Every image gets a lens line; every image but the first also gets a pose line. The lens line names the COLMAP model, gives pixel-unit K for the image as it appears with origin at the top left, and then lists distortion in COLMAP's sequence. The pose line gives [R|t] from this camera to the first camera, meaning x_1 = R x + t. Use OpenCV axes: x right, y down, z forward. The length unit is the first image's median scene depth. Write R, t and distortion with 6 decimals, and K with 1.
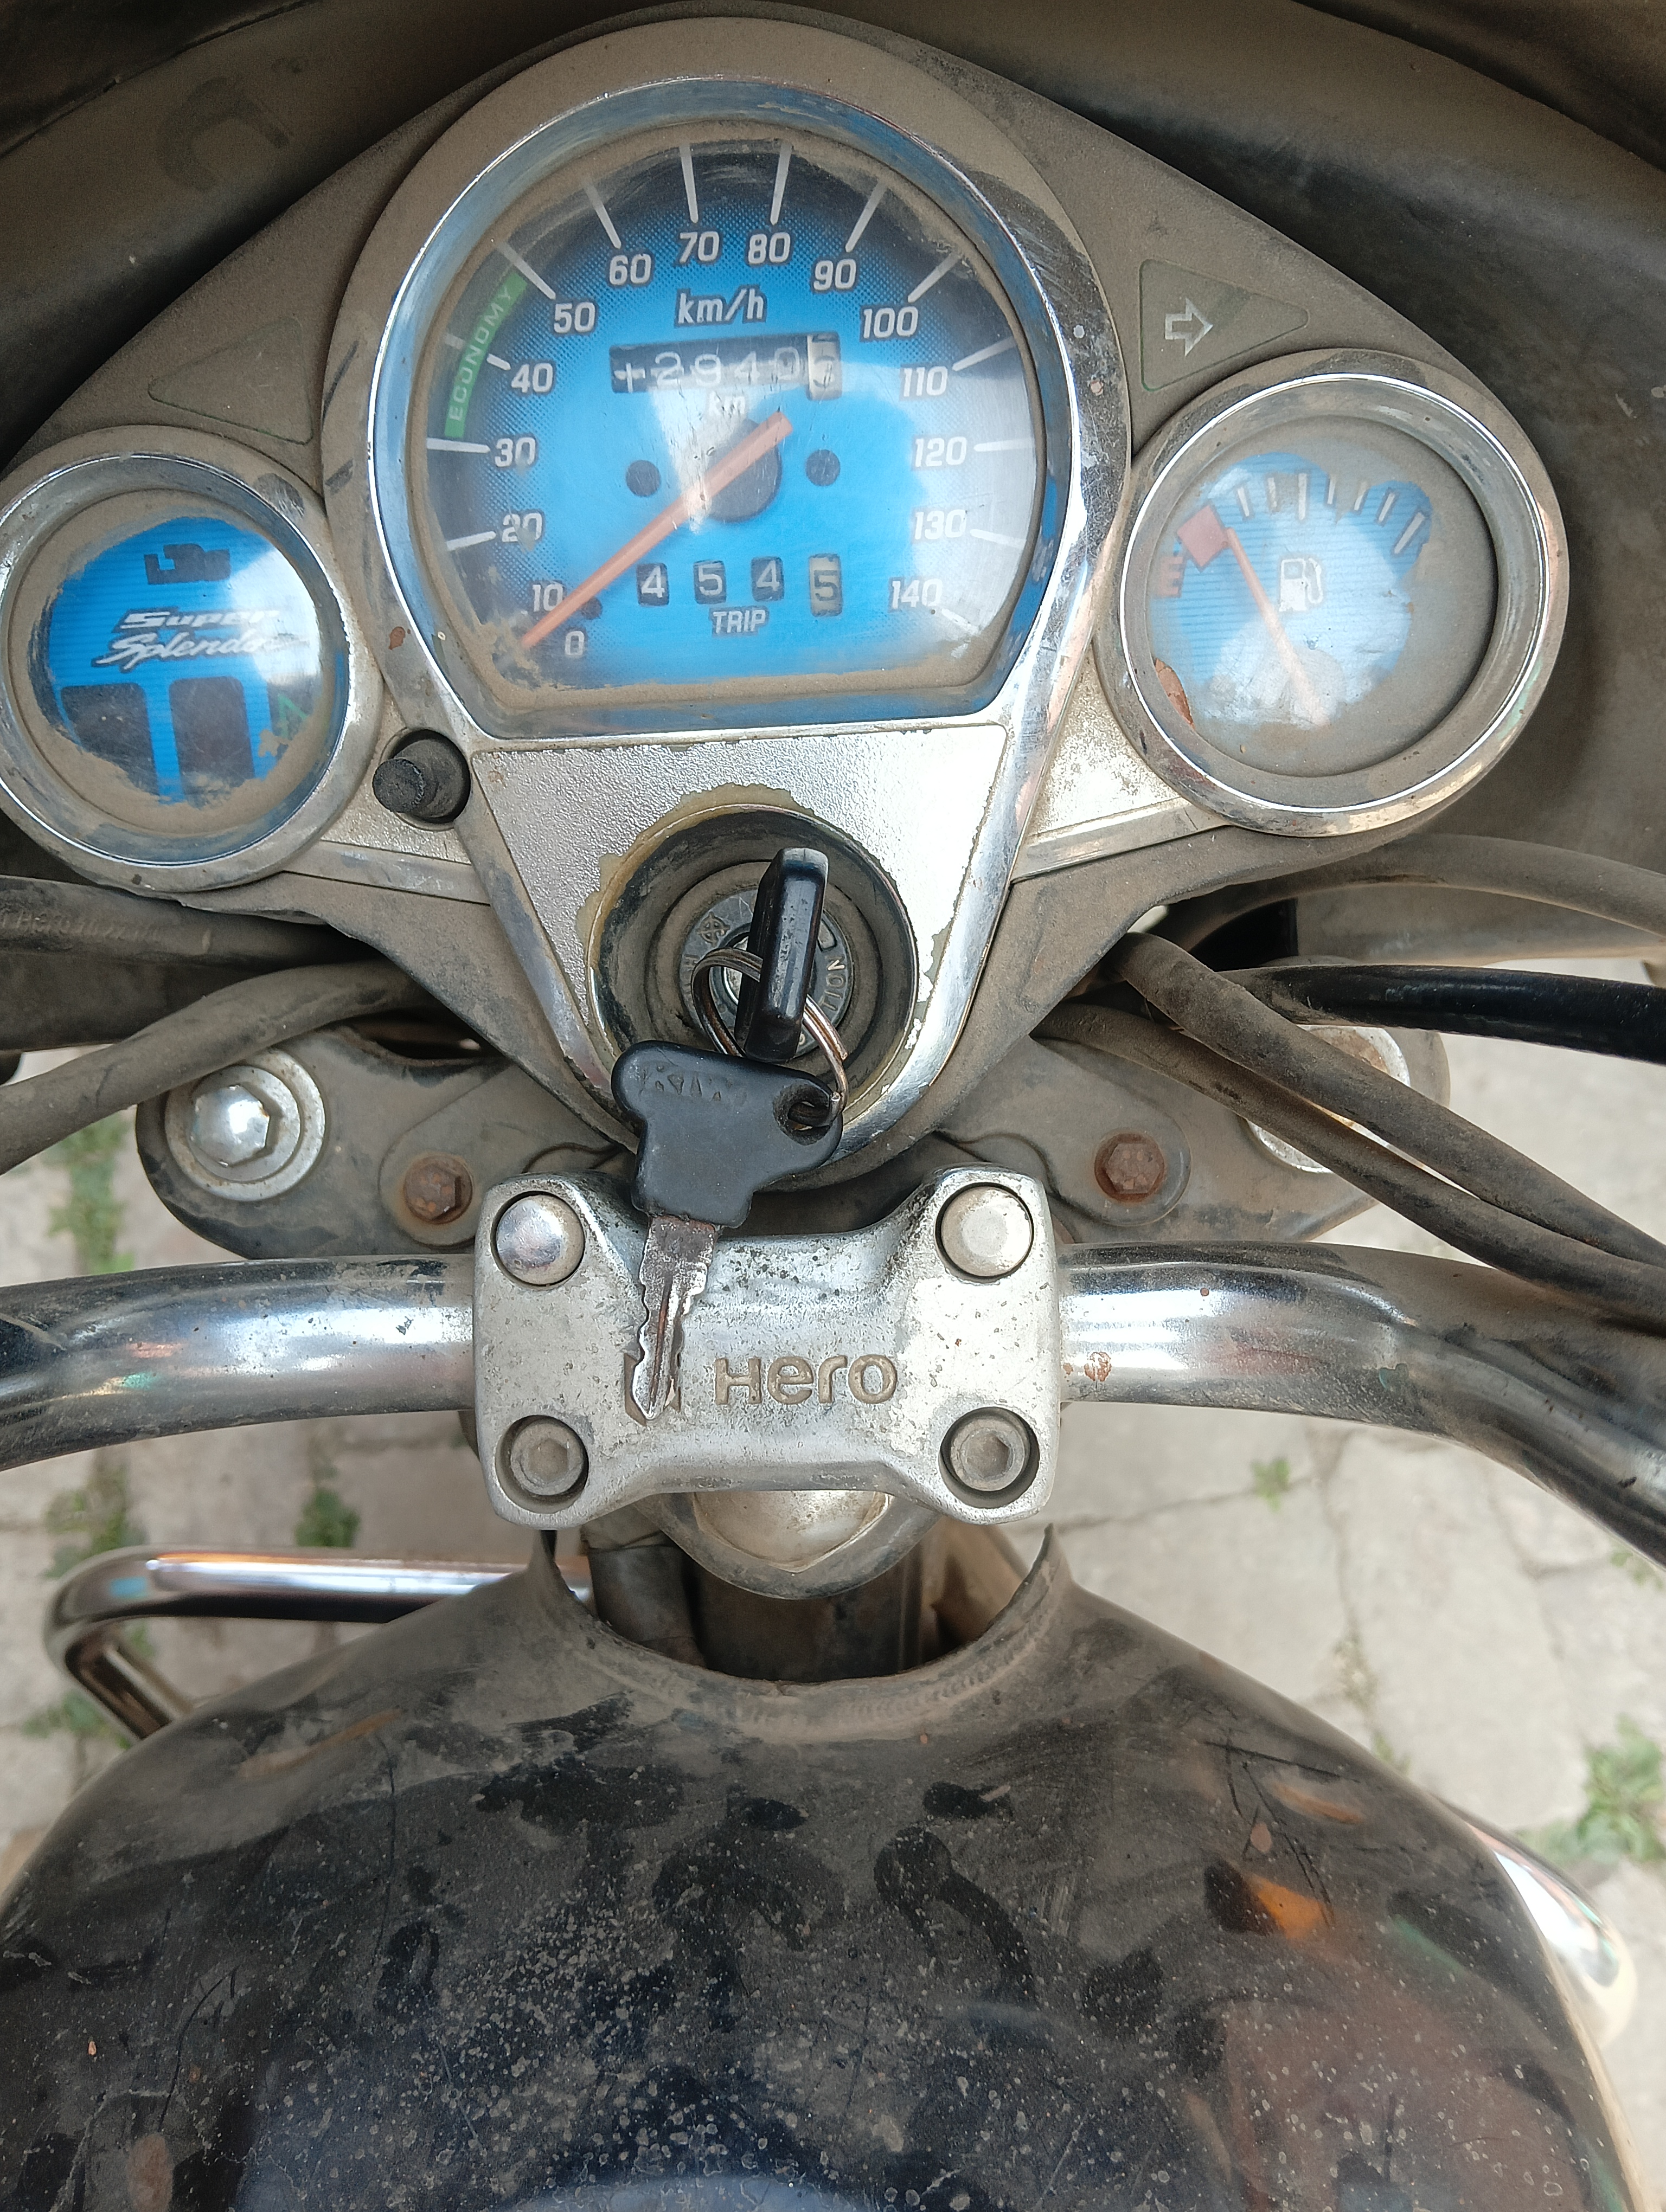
lens RADIAL K [[1807.2, 0, 829.9], [0, 1807.2, 1104.9], [0, 0, 1]] dist [0.064469, -0.184677]
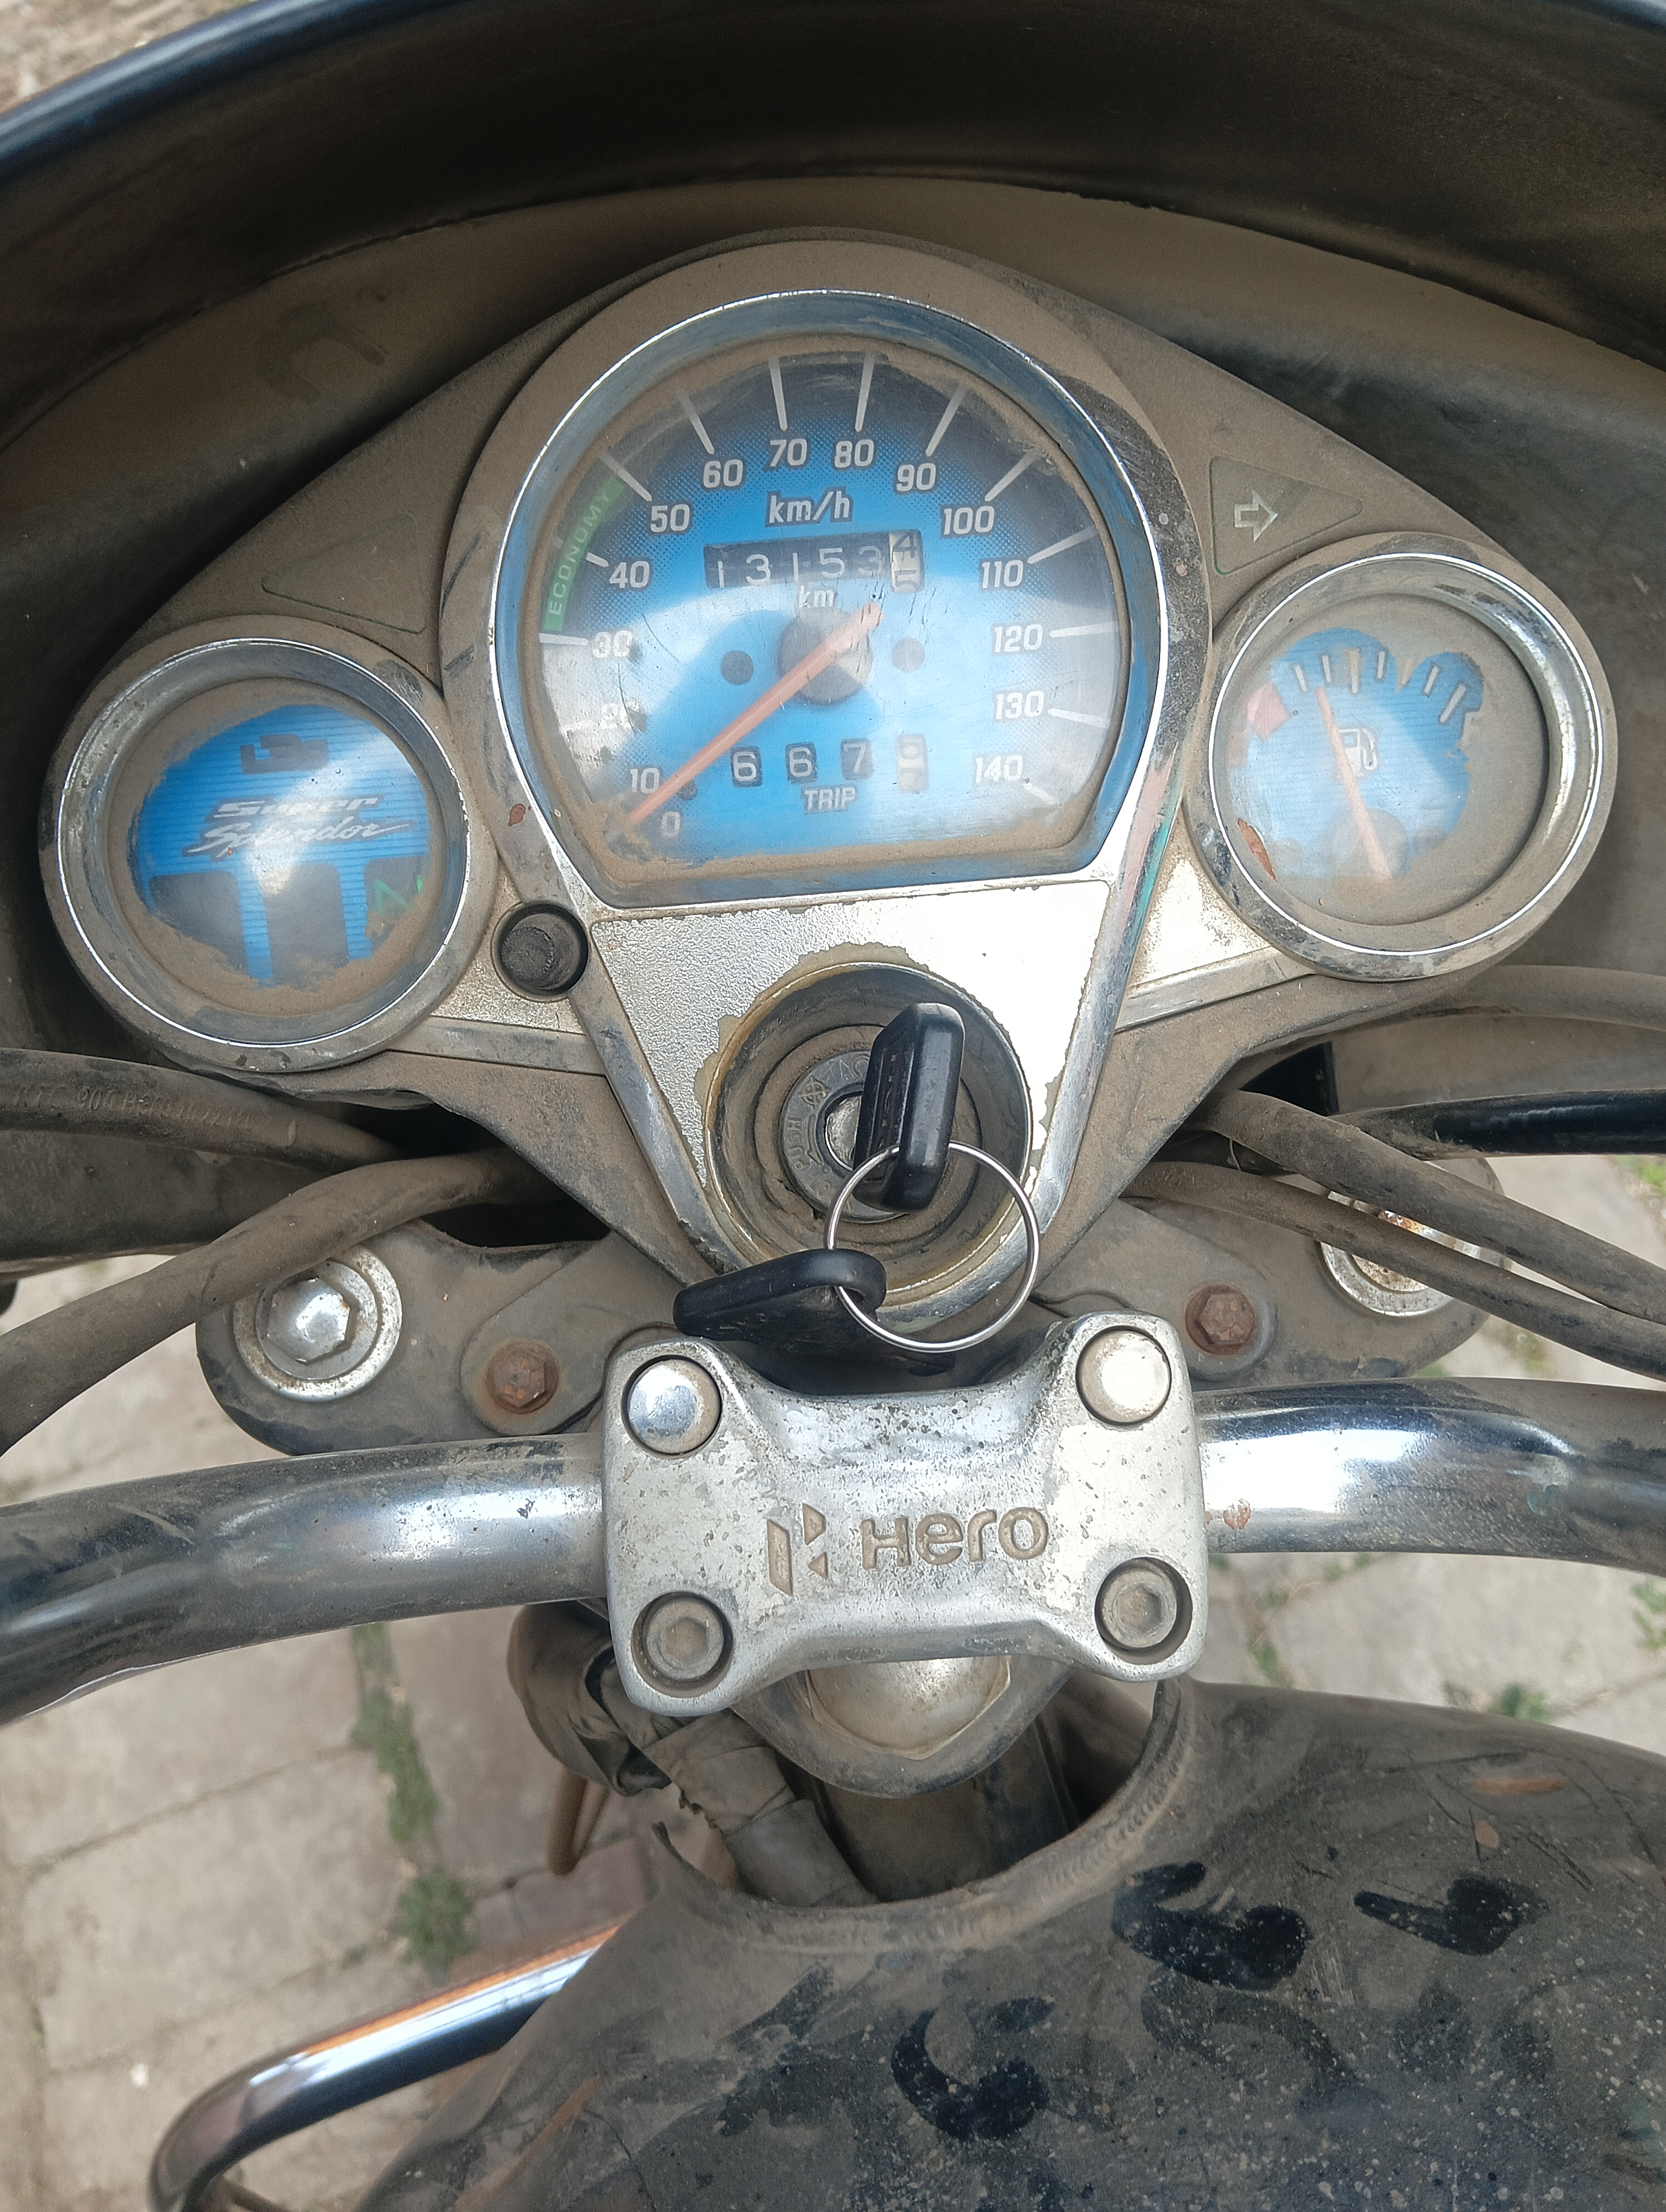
lens RADIAL K [[1807.2, 0, 840.9], [0, 1807.2, 1093.8], [0, 0, 1]] dist [0.064469, -0.184677]
pose [[0.995896, -0.034629, 0.083615, -0.142782], [0.046469, 0.988471, -0.144105, 0.051804], [-0.077661, 0.147399, 0.986024, 0.006211]]
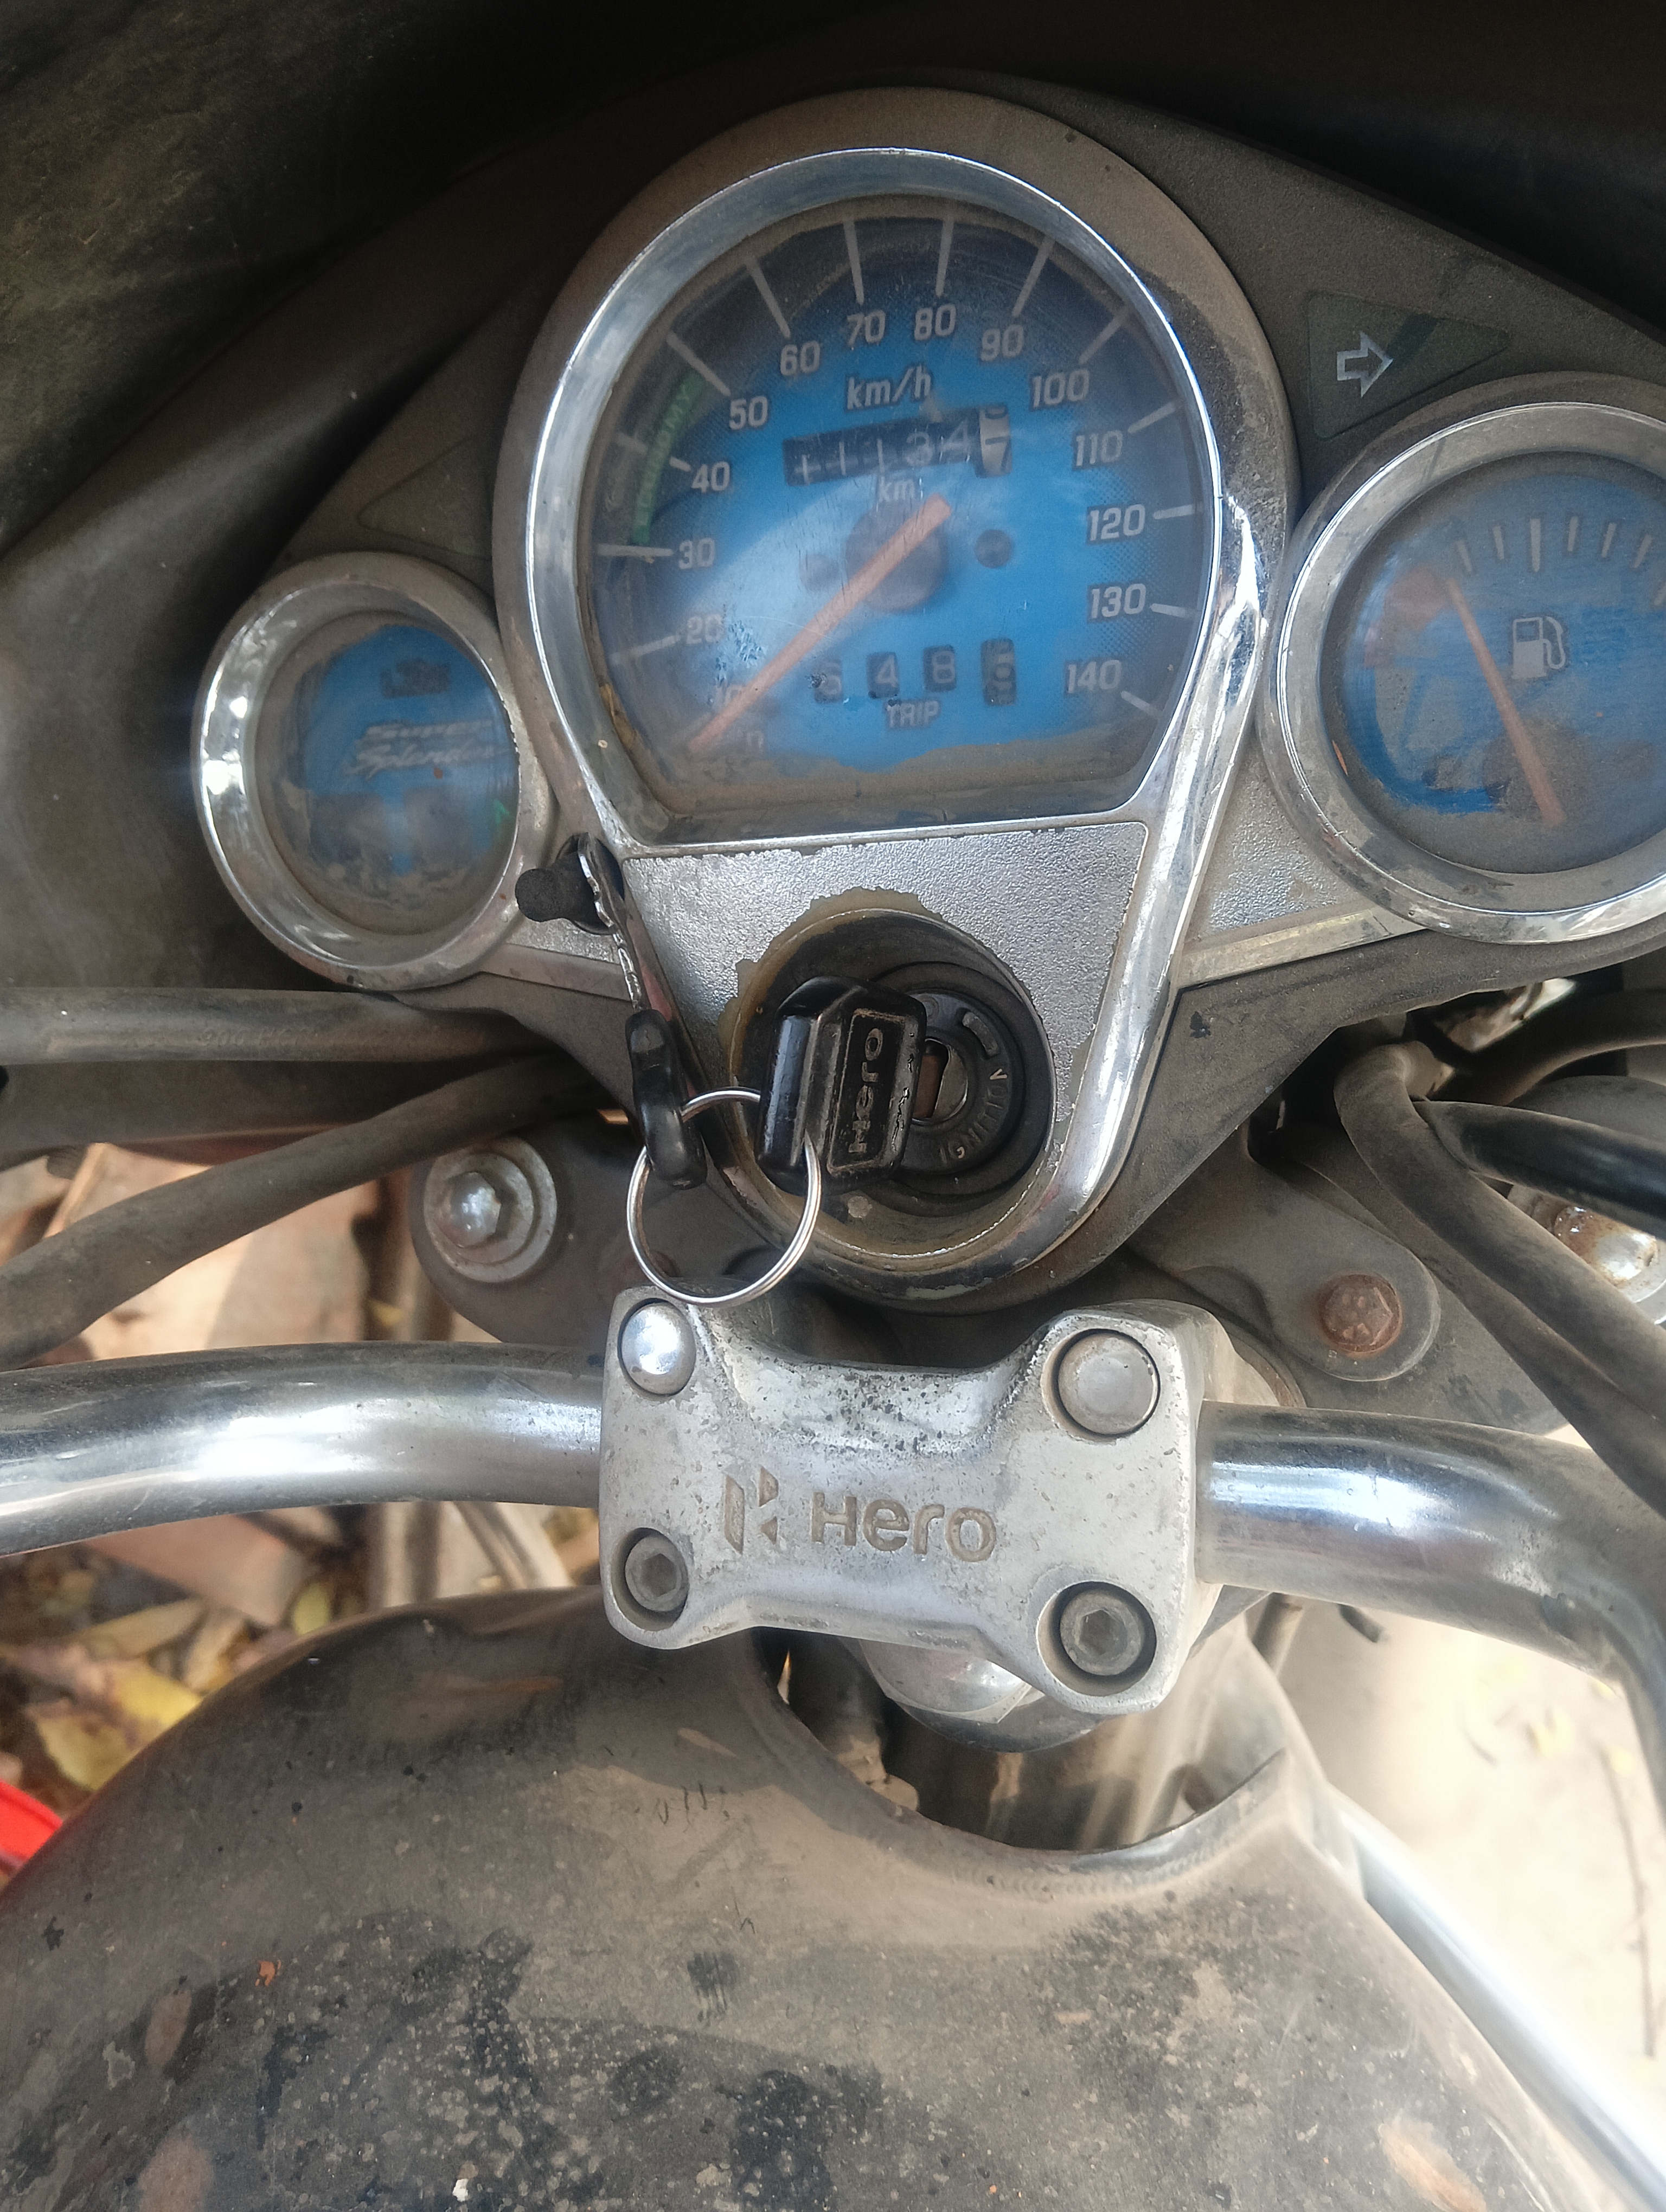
lens RADIAL K [[1807.2, 0, 847.7], [0, 1807.2, 1122.0], [0, 0, 1]] dist [0.064469, -0.184677]
pose [[0.942213, 0.038464, -0.332800, 0.254262], [-0.044156, 0.998979, -0.009554, -0.043719], [0.332093, 0.023697, 0.942949, 0.100690]]
